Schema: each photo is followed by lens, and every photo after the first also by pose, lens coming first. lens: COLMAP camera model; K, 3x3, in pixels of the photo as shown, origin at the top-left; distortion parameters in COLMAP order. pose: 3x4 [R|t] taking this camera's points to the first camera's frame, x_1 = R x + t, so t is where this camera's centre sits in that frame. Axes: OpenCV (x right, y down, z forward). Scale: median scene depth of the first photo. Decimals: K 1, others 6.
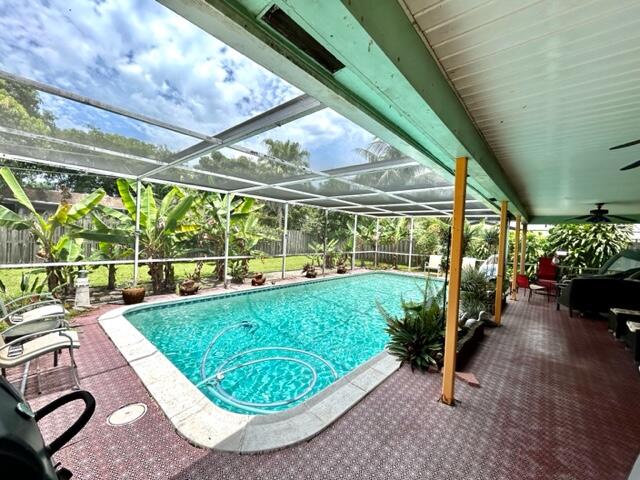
lens RADIAL K [[260.0, 0, 320.0], [0, 260.0, 240.0], [0, 0, 1]] dist [0.000077, -0.000189]
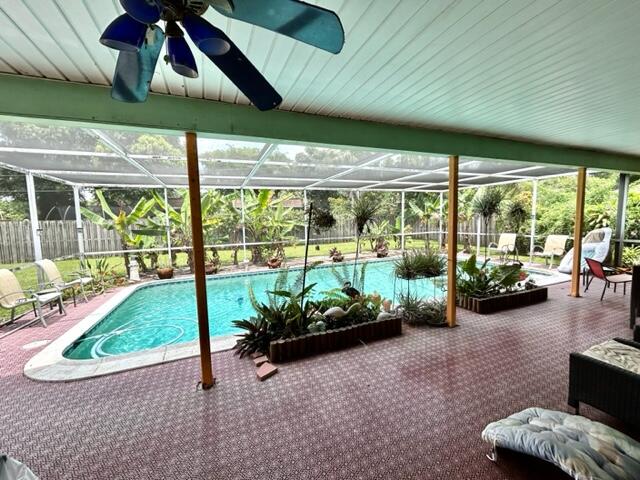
lens RADIAL K [[260.0, 0, 320.0], [0, 260.0, 240.0], [0, 0, 1]] dist [0.000077, -0.000189]
pose [[0.889004, -0.031876, -0.456789, 0.448044], [0.059170, 0.997207, 0.045569, 0.015992], [0.454061, -0.067539, 0.888407, 0.116098]]
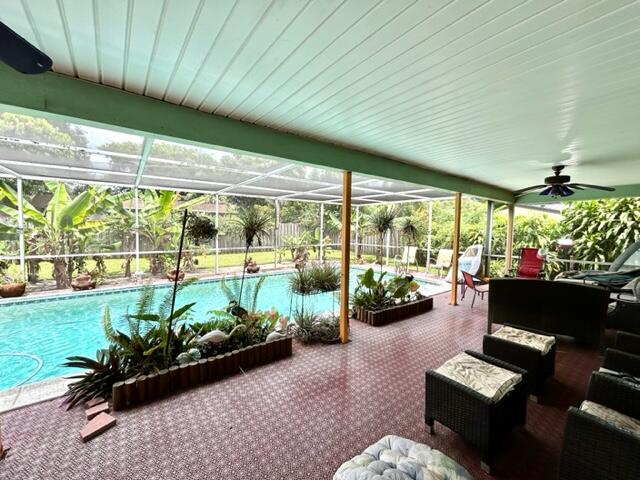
lens RADIAL K [[260.0, 0, 320.0], [0, 260.0, 240.0], [0, 0, 1]] dist [0.000077, -0.000189]
pose [[0.977511, -0.019649, -0.209968, 0.497964], [0.025224, 0.999396, 0.023911, 0.013060], [0.209371, -0.028669, 0.977416, 0.173028]]
